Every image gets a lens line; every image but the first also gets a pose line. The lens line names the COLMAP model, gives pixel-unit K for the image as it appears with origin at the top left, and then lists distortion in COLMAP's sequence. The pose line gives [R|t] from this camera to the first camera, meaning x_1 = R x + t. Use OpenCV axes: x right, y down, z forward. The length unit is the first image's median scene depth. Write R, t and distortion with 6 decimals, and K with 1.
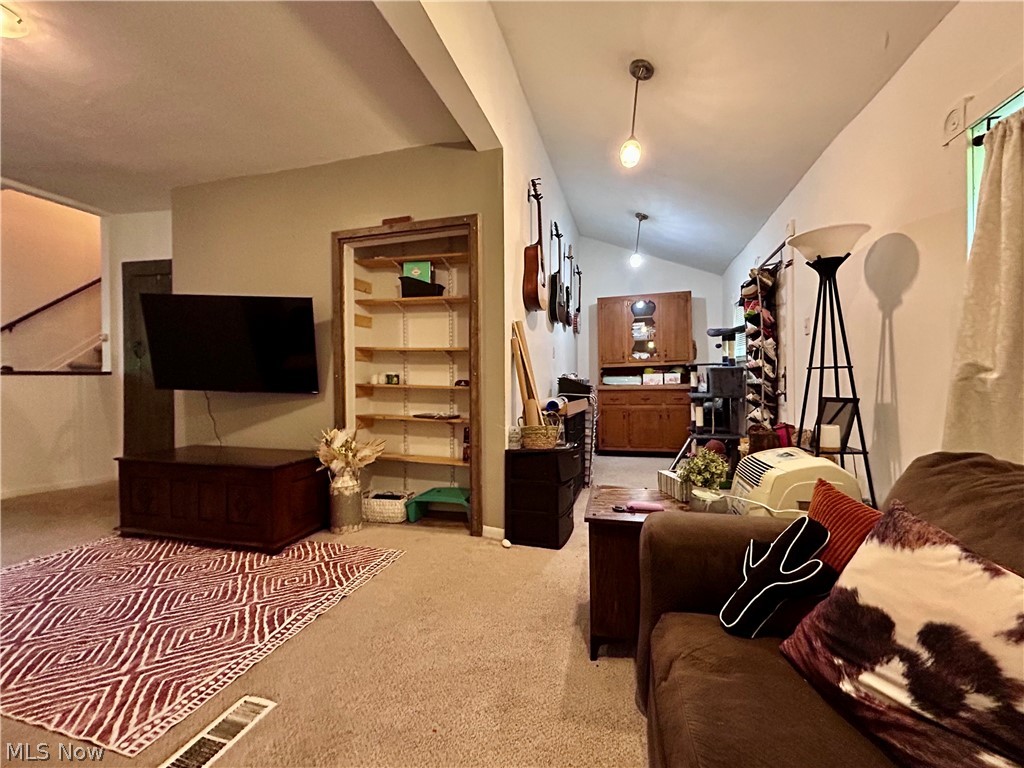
lens RADIAL K [[428.2, 0, 509.9], [0, 428.2, 385.1], [0, 0, 1]] dist [-0.001888, 0.001097]
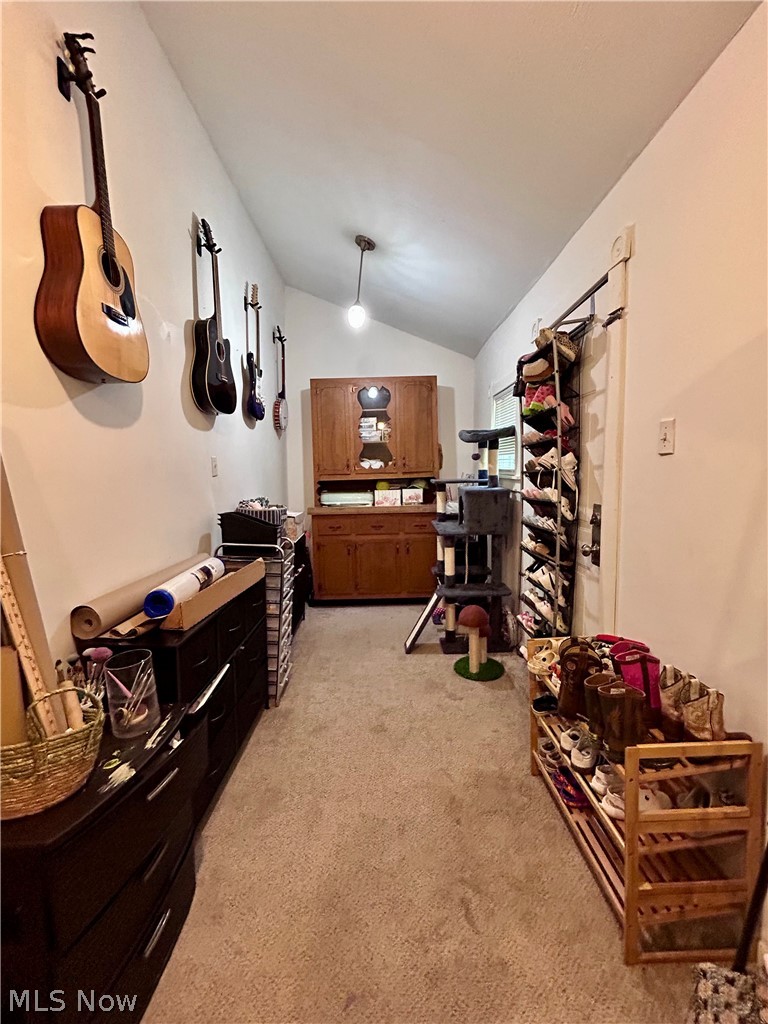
lens RADIAL K [[428.2, 0, 384.0], [0, 428.2, 512.0], [0, 0, 1]] dist [-0.001888, 0.001097]
pose [[0.957290, -0.029972, 0.287570, 0.149464], [0.007383, 0.996822, 0.079319, -0.058642], [-0.289034, -0.073808, 0.954469, 0.386117]]
